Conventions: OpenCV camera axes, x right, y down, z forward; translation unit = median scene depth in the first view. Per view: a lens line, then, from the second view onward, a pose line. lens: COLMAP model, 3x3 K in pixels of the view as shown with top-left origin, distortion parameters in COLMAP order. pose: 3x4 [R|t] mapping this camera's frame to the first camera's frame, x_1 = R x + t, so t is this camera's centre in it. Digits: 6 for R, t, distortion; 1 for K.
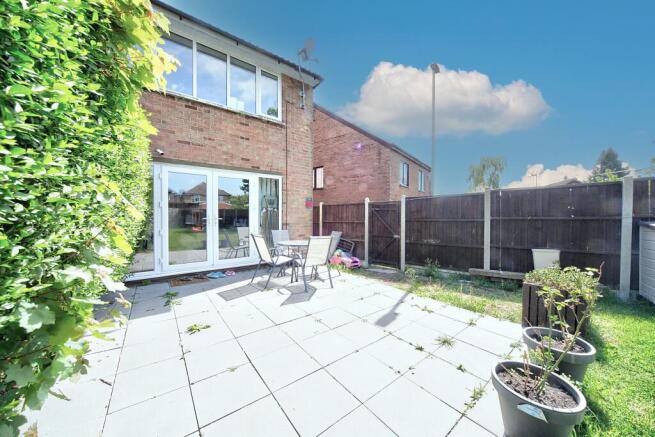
lens RADIAL K [[232.2, 0, 327.5], [0, 232.2, 218.5], [0, 0, 1]] dist [-0.000401, 0.000028]
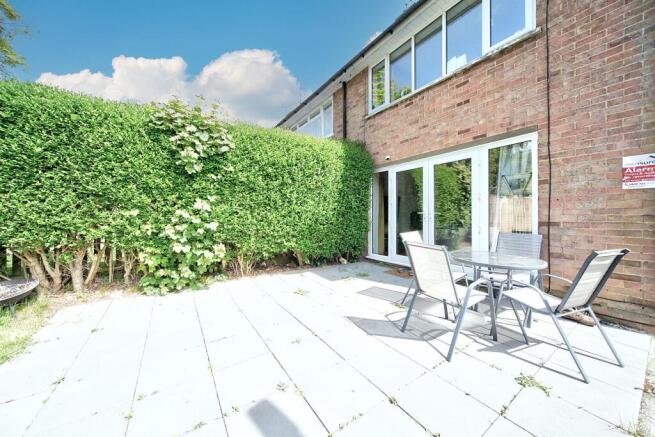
lens RADIAL K [[229.3, 0, 328.0], [0, 229.3, 215.4], [0, 0, 1]] dist [-0.000343, 0.000172]
pose [[-0.062871, -0.002526, -0.998018, 0.422654], [-0.007794, 0.999968, -0.002040, 0.013165], [0.997991, 0.007651, -0.062889, 0.681742]]
